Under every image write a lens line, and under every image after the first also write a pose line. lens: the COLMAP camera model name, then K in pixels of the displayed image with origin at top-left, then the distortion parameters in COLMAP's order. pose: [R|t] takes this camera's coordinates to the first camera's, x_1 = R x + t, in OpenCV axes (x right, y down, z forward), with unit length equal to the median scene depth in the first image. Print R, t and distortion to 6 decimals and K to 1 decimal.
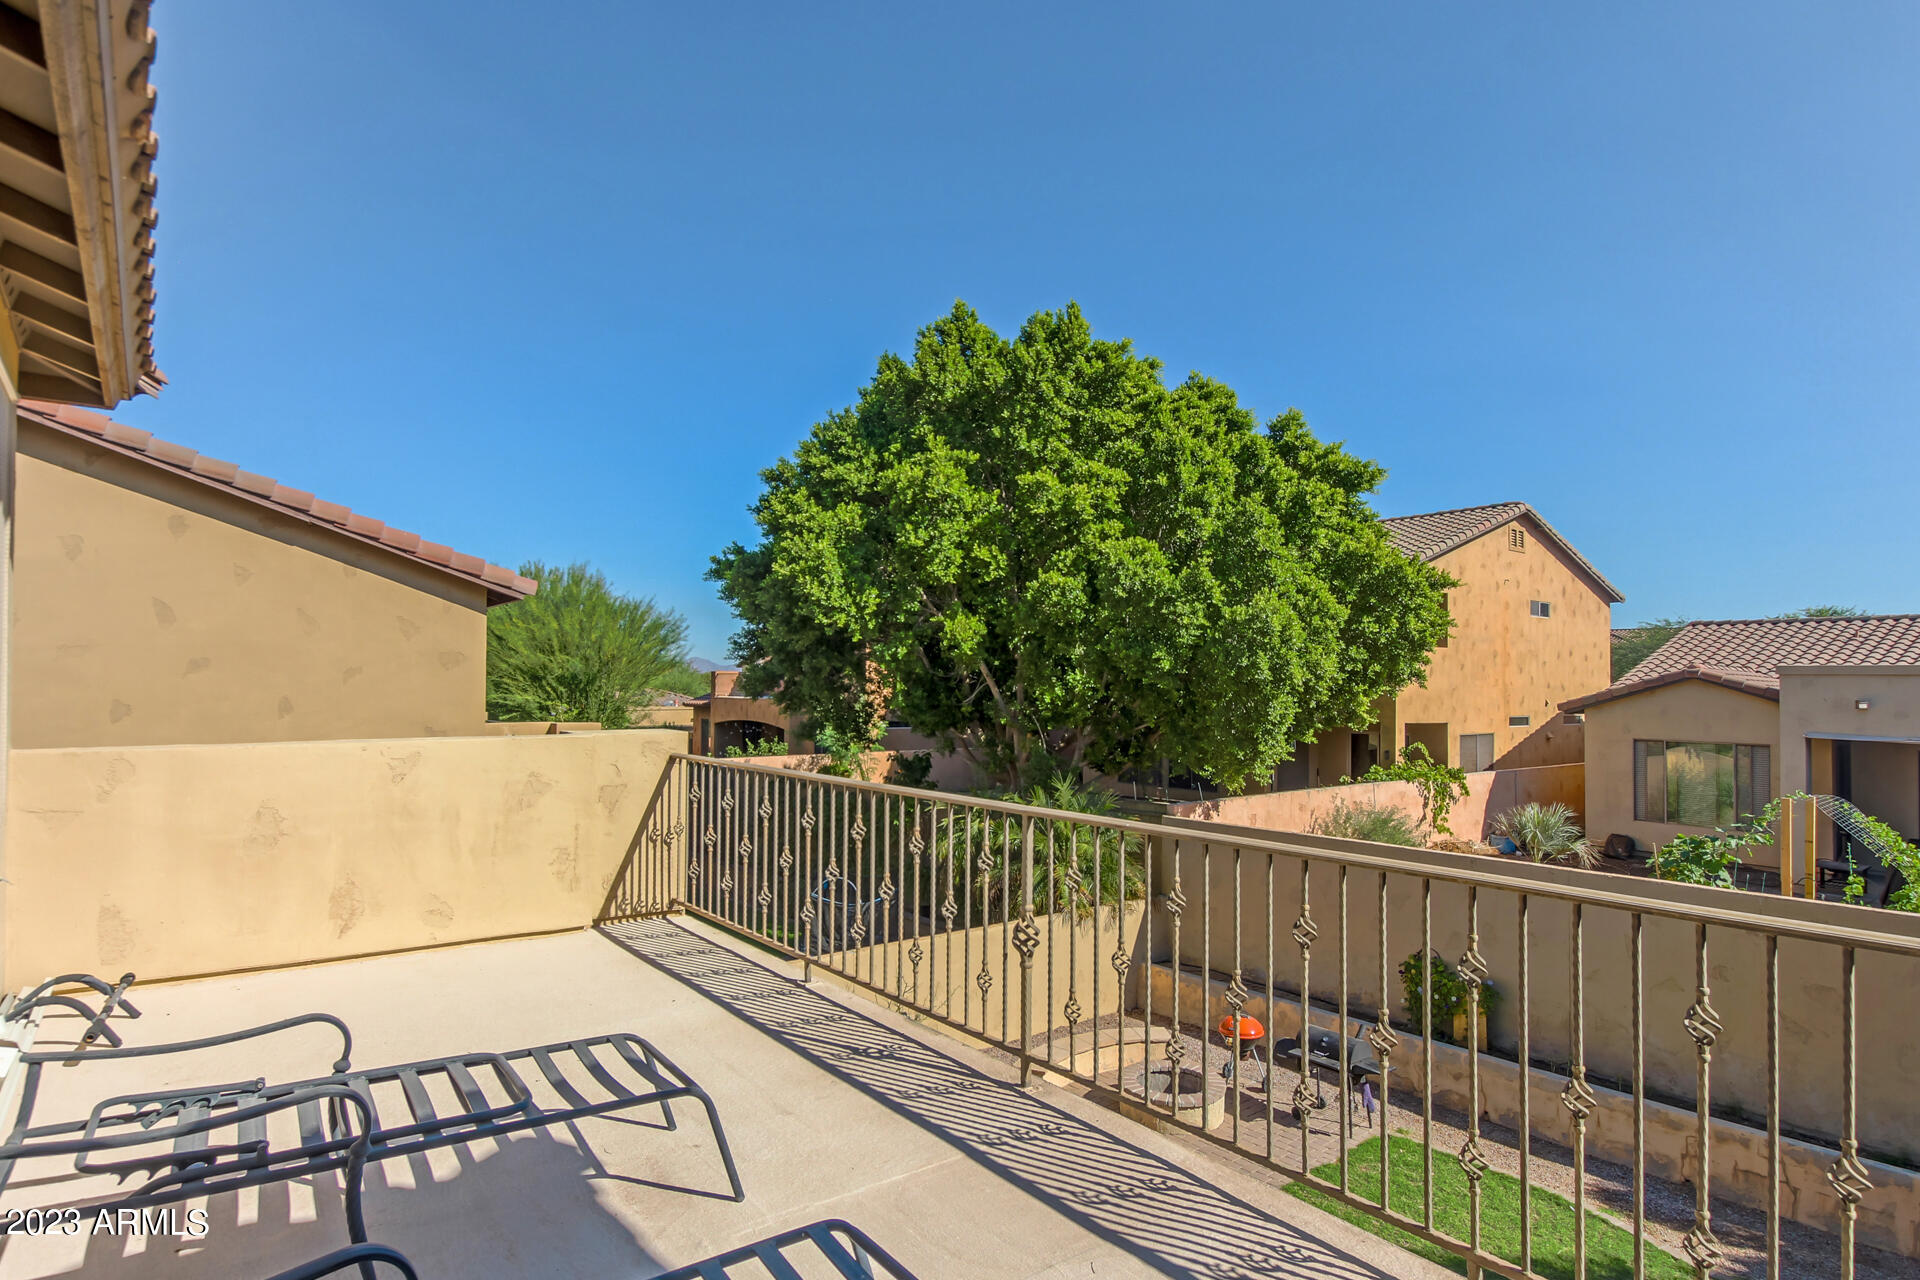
lens RADIAL K [[1052.8, 0, 958.9], [0, 1052.8, 686.4], [0, 0, 1]] dist [-0.022397, 0.000254]
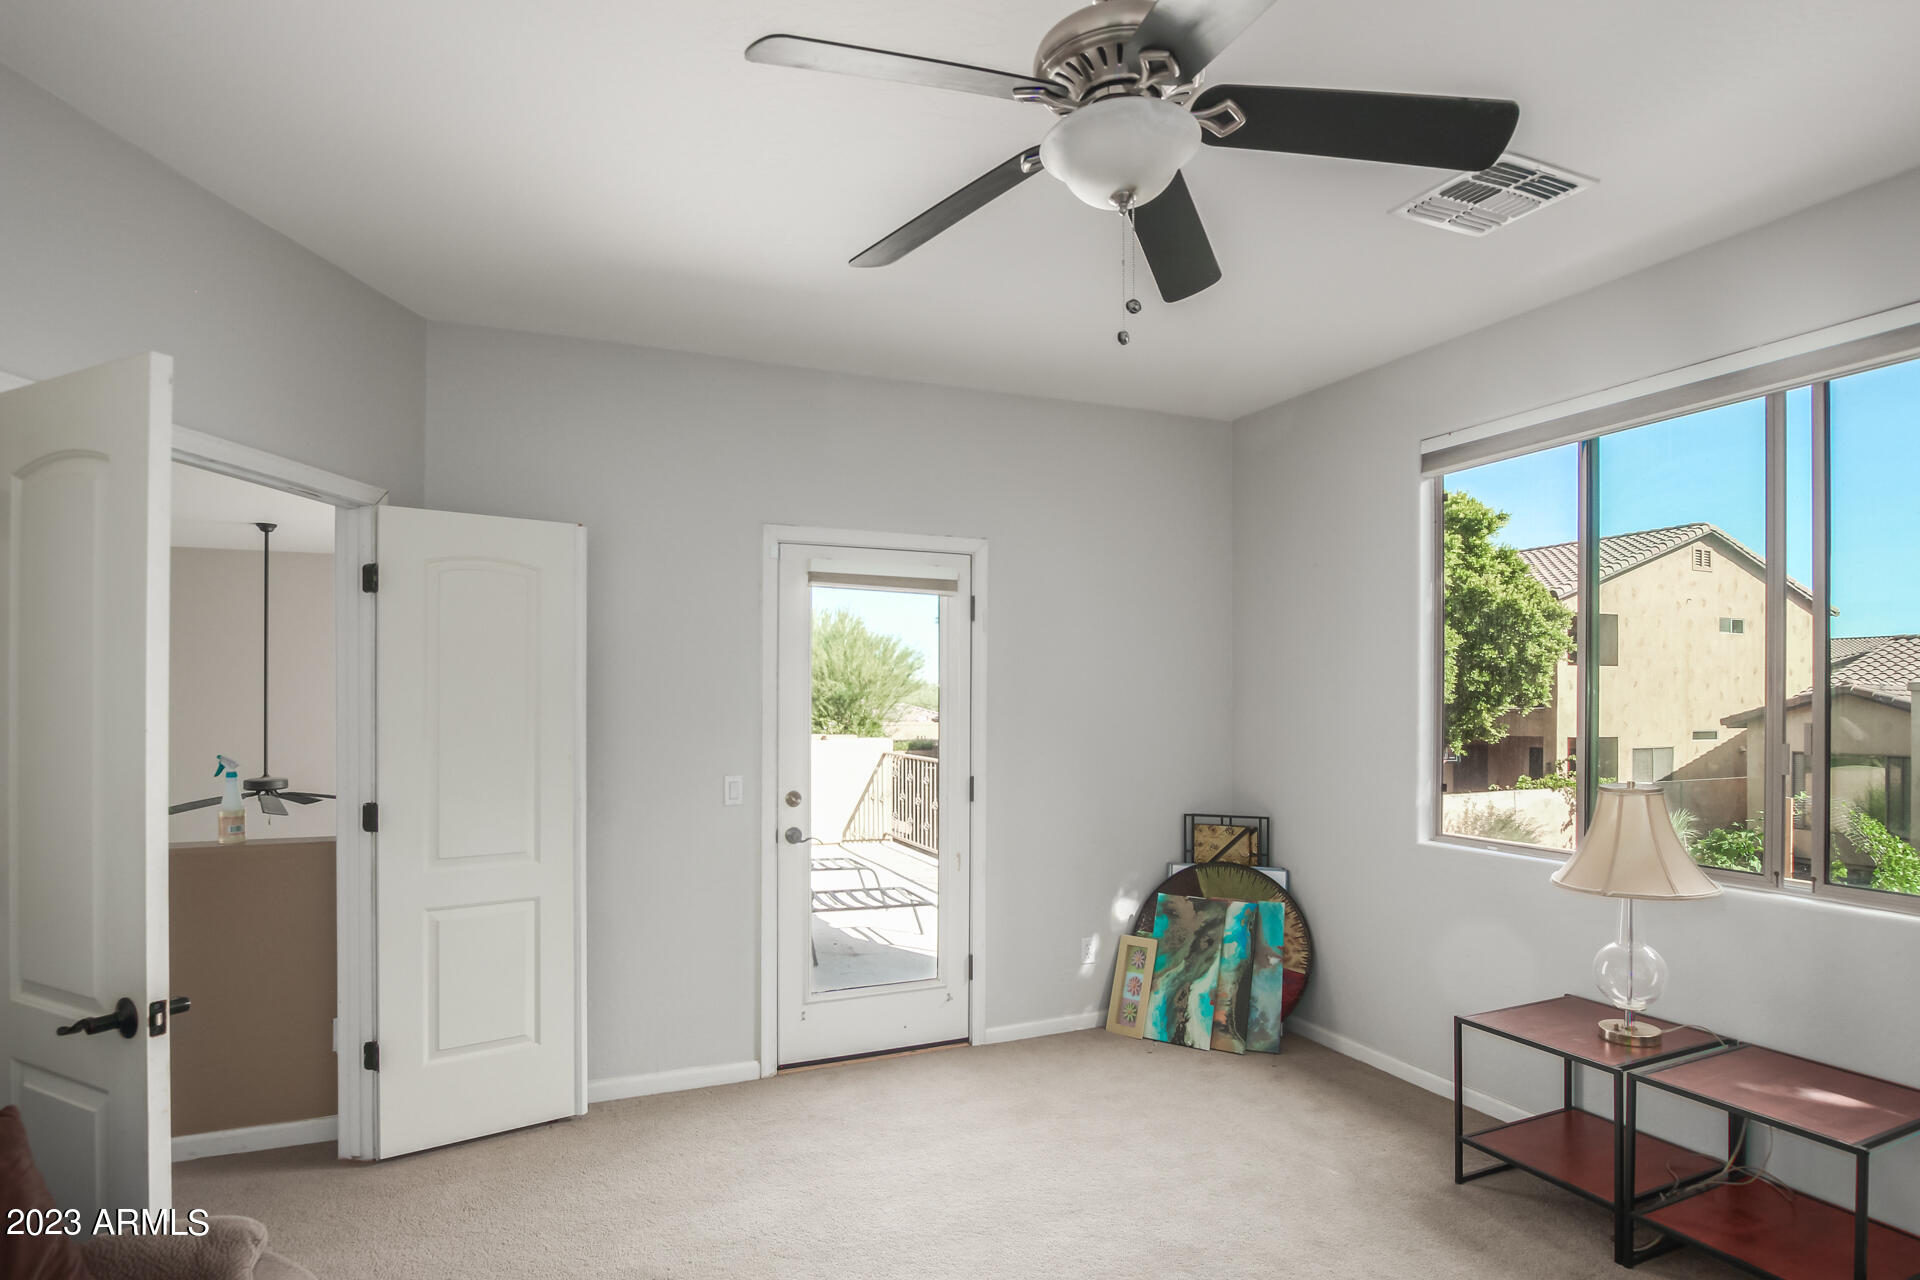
lens RADIAL K [[1052.8, 0, 958.9], [0, 1052.8, 686.4], [0, 0, 1]] dist [-0.022397, 0.000254]
pose [[0.970653, -0.008528, -0.240332, 0.071851], [0.005374, 0.999891, -0.013774, -0.005263], [0.240423, 0.012079, 0.970593, -0.180127]]
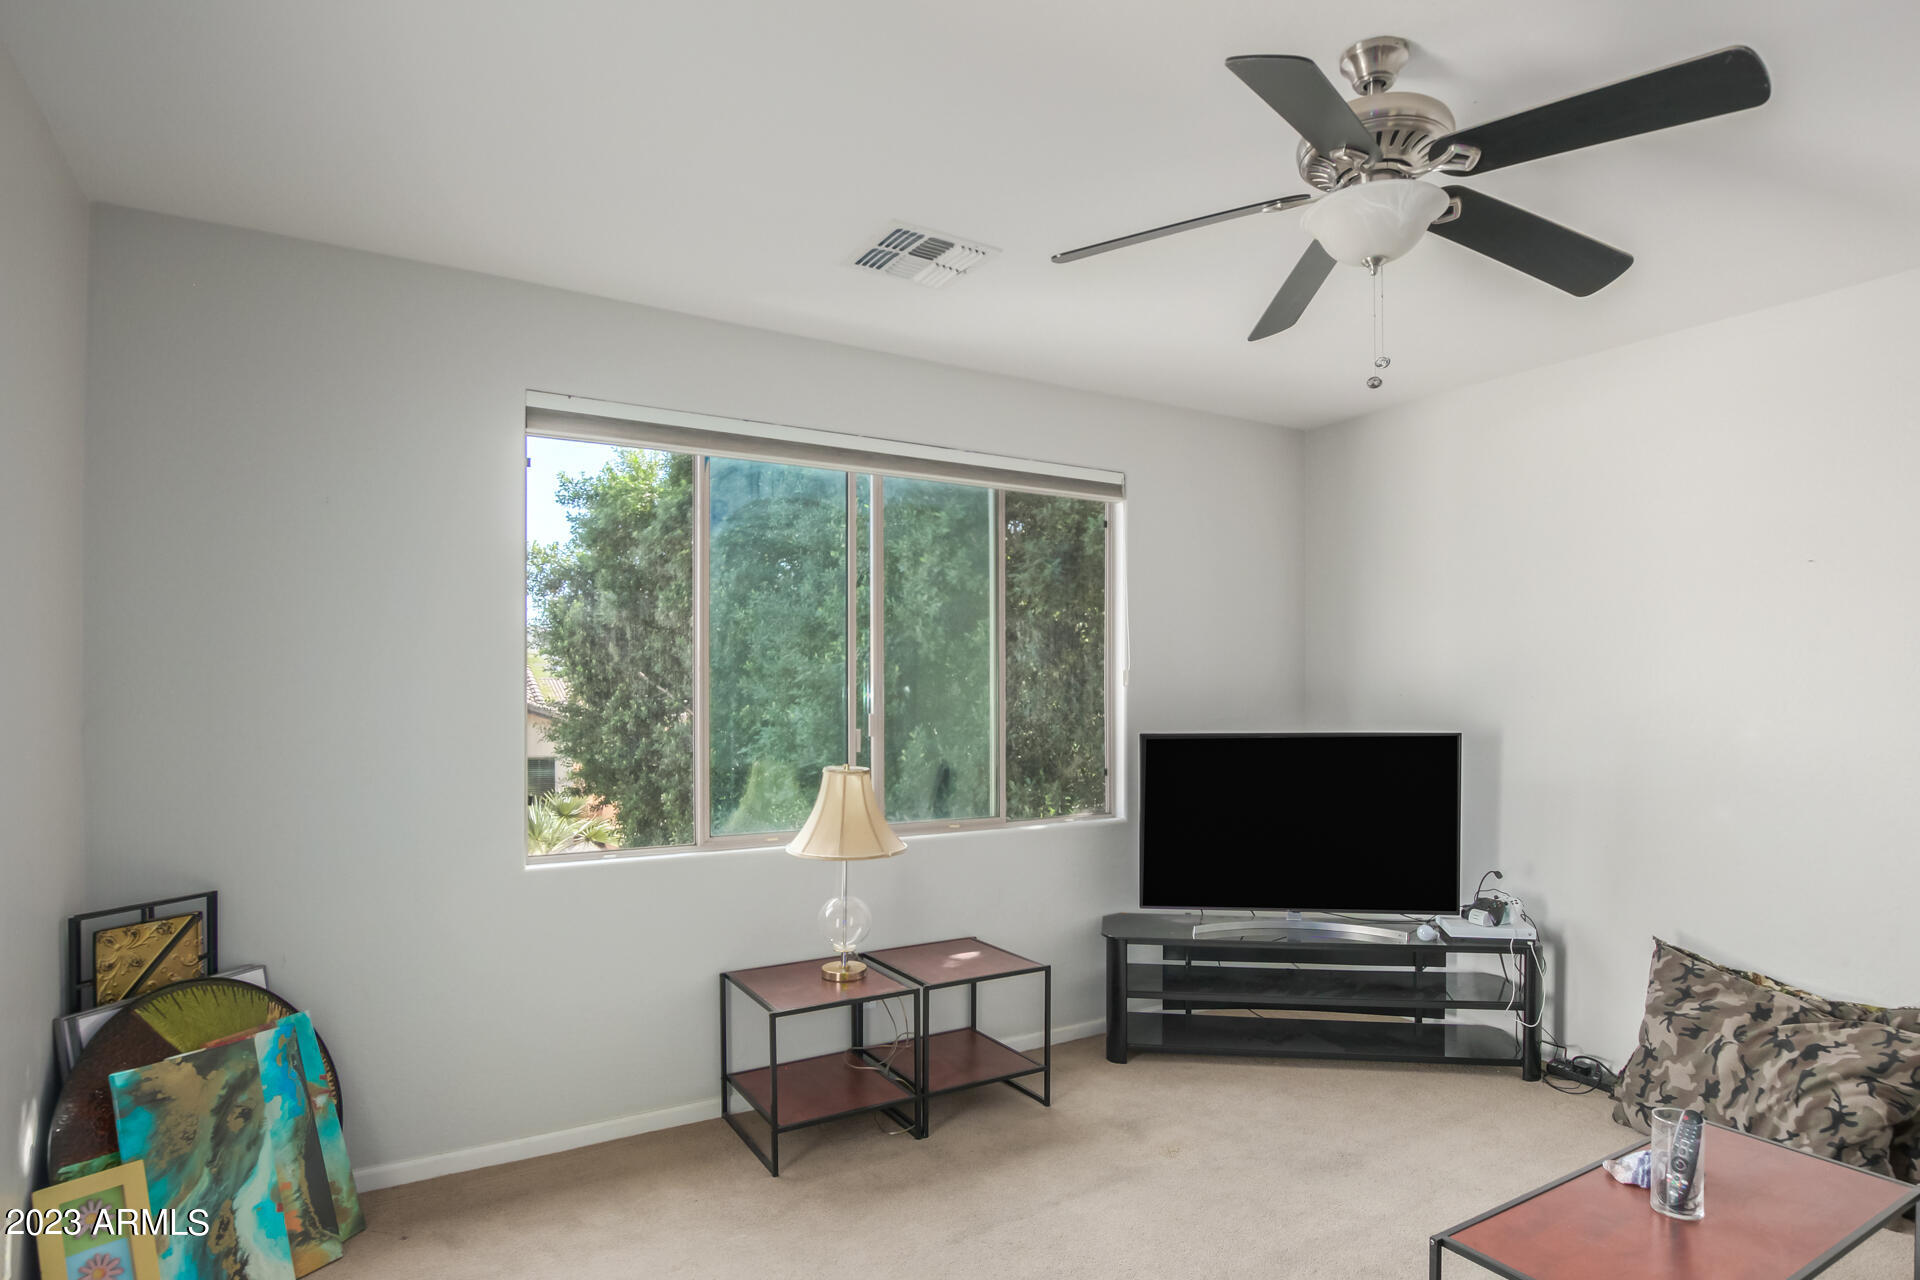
lens RADIAL K [[1016.1, 0, 958.3], [0, 1016.1, 701.4], [0, 0, 1]] dist [-0.024856, -0.000608]
pose [[0.110992, -0.008501, 0.993785, -0.410277], [0.009751, 0.999925, 0.007464, -0.004357], [-0.993773, 0.008862, 0.111067, 0.355802]]
